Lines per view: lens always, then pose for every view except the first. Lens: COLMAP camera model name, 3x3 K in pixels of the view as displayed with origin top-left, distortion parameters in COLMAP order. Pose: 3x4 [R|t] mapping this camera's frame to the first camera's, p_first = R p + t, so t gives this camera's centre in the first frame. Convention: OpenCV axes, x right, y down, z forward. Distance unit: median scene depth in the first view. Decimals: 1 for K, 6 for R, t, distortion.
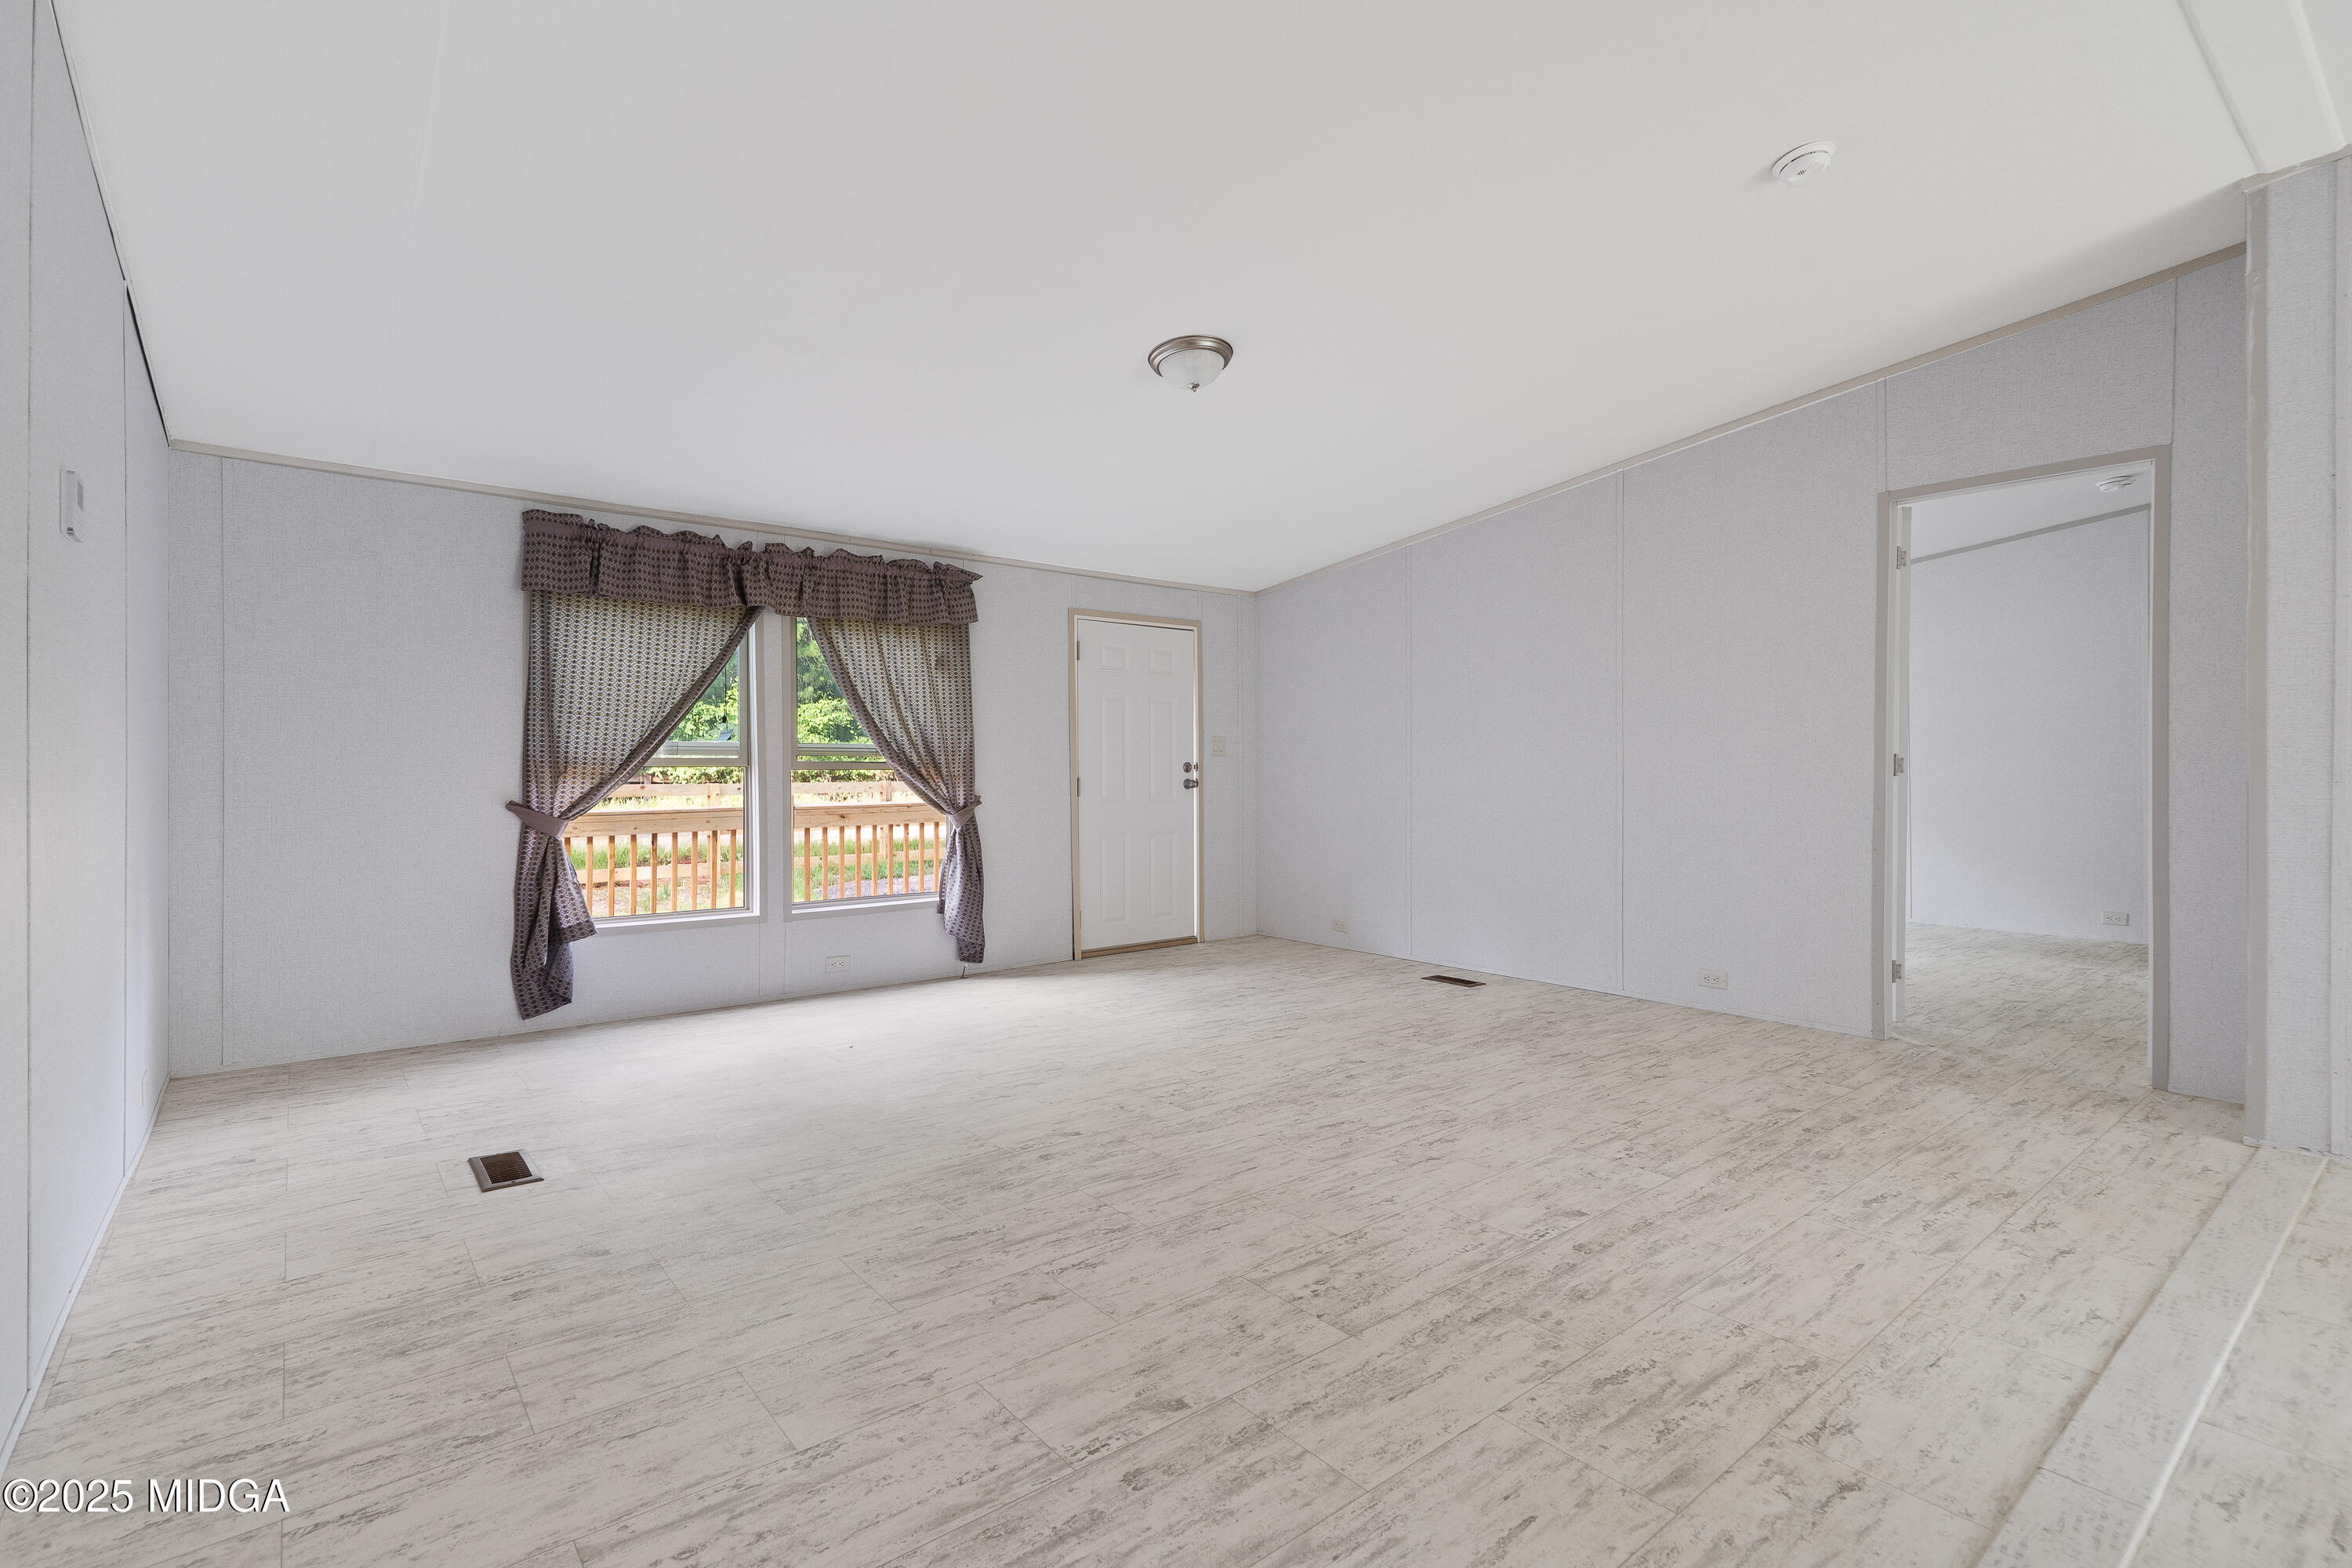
lens RADIAL K [[1108.4, 0, 1167.0], [0, 1108.4, 782.8], [0, 0, 1]] dist [-0.000845, 0.000227]
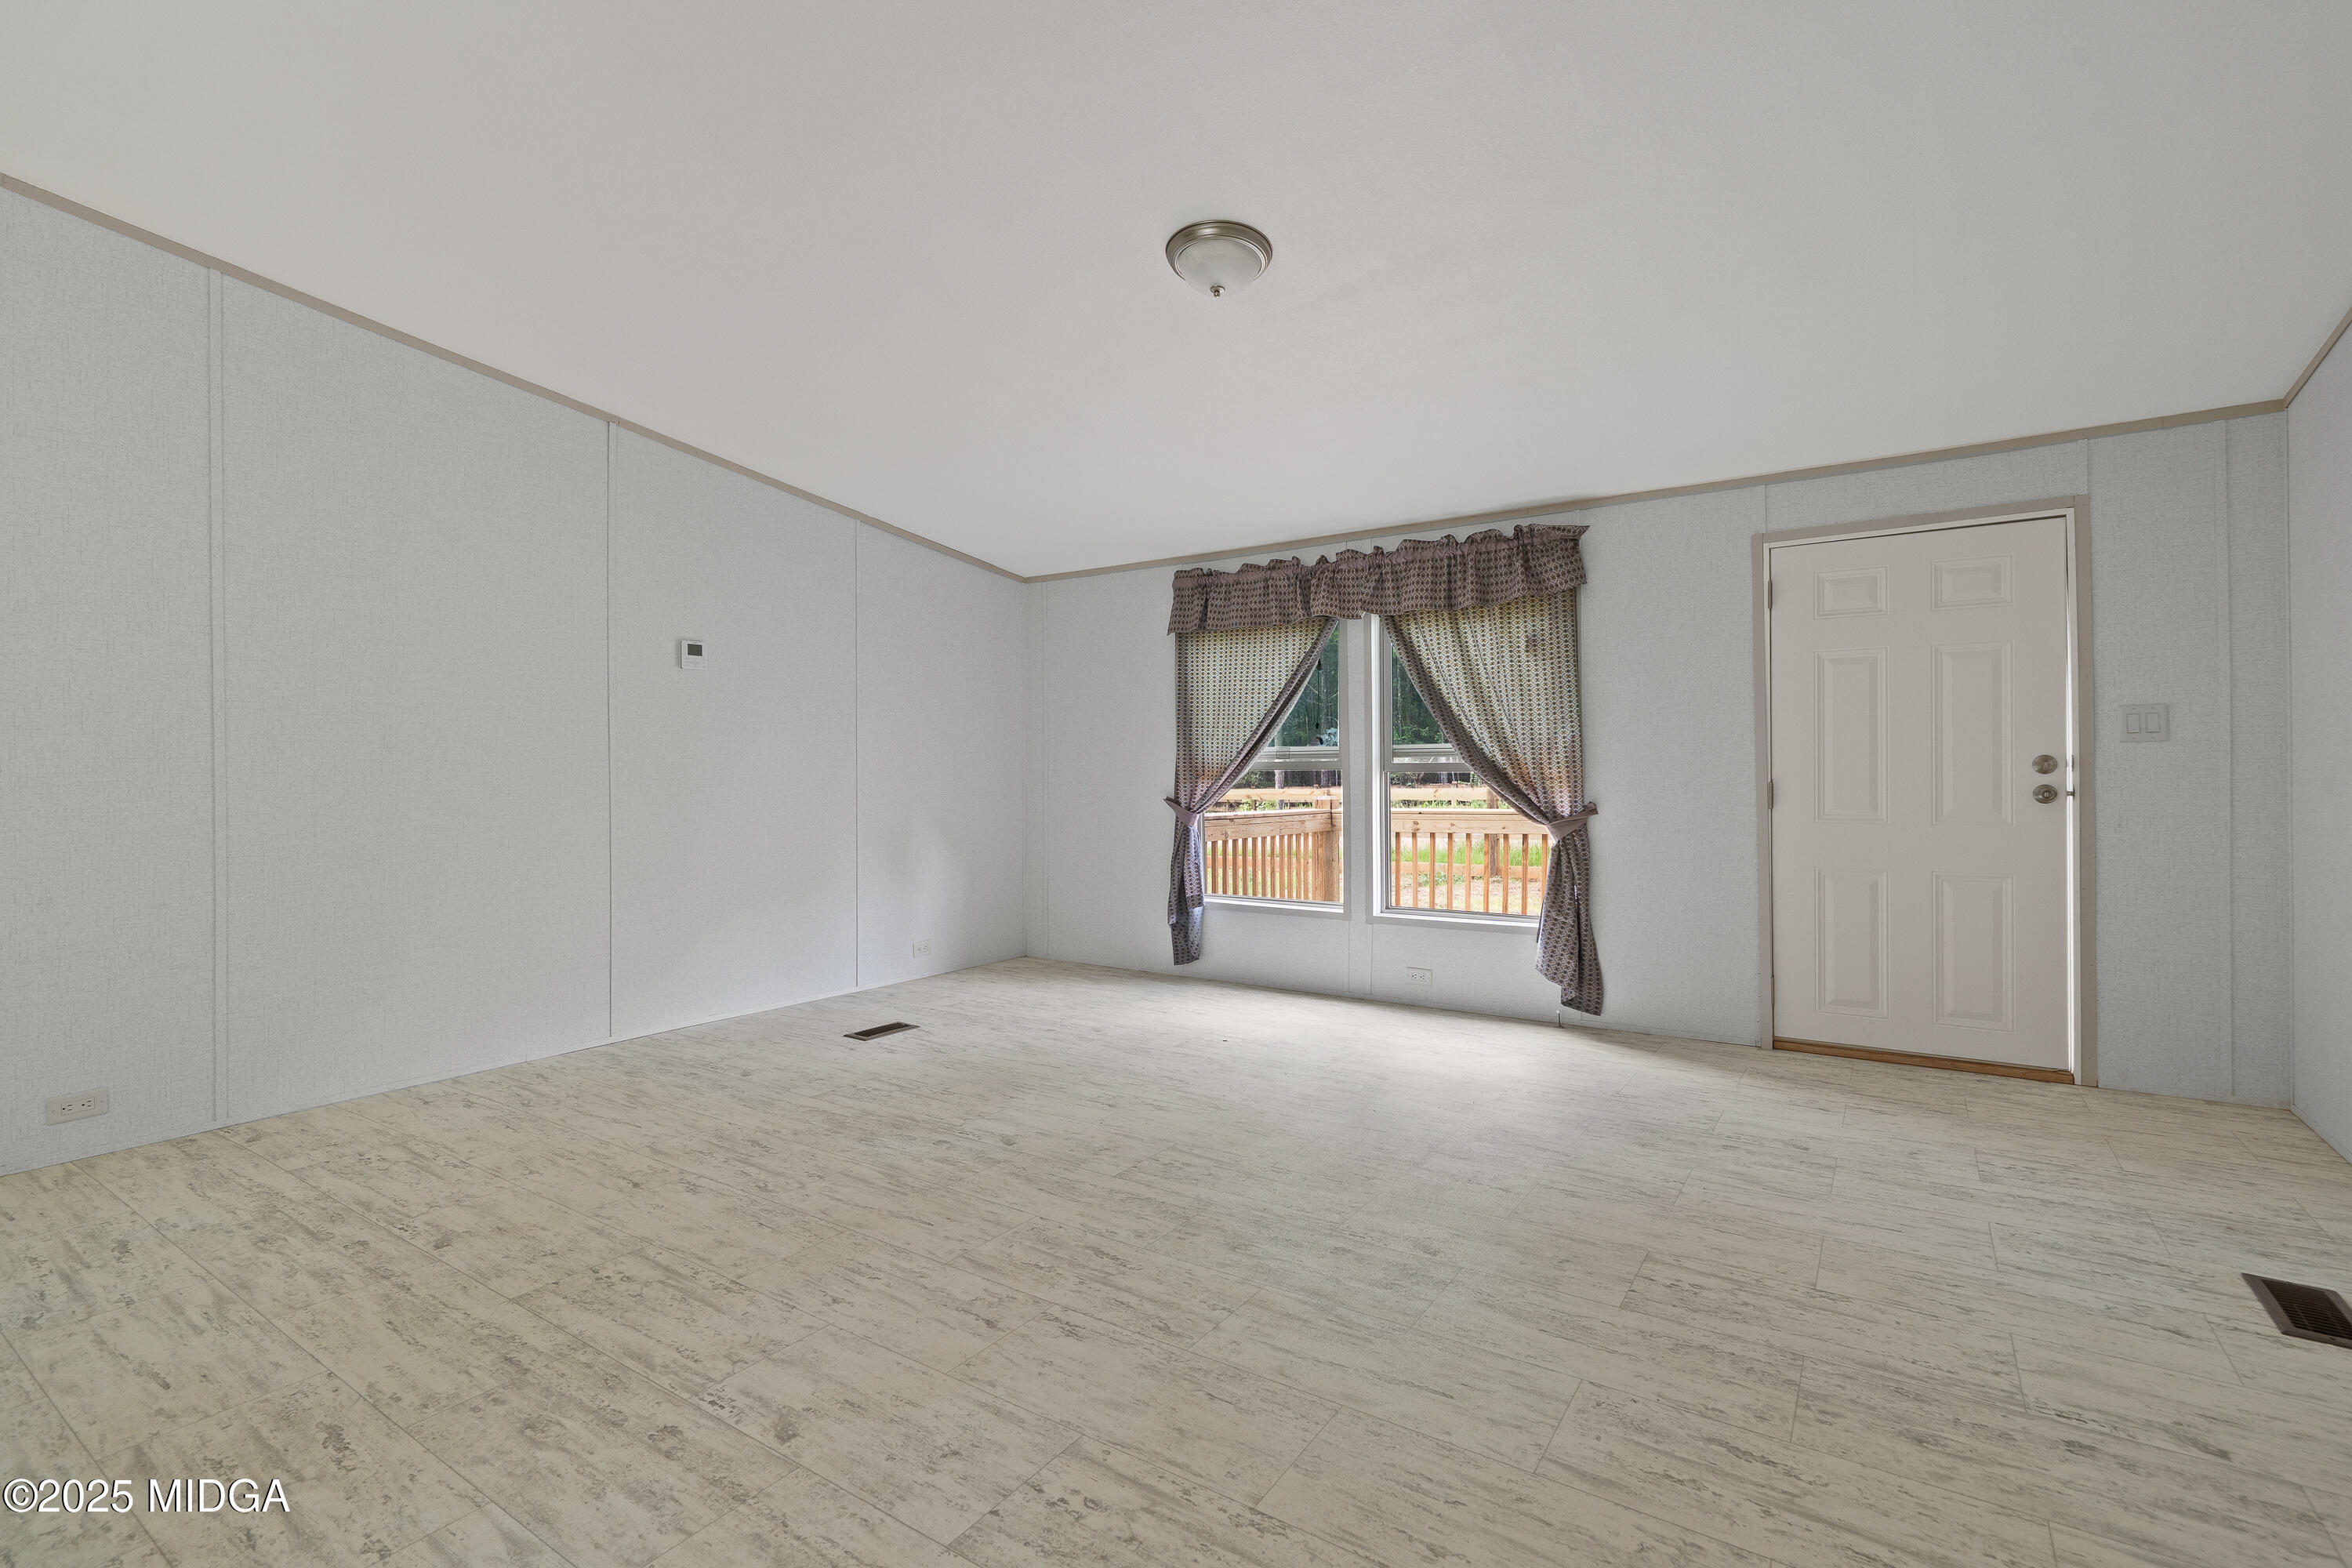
lens RADIAL K [[1108.4, 0, 1167.0], [0, 1108.4, 782.8], [0, 0, 1]] dist [-0.000845, 0.000227]
pose [[0.262767, 0.007709, -0.964829, 0.787656], [-0.006050, 0.999962, 0.006342, -0.009692], [0.964840, 0.004171, 0.262803, 0.762491]]
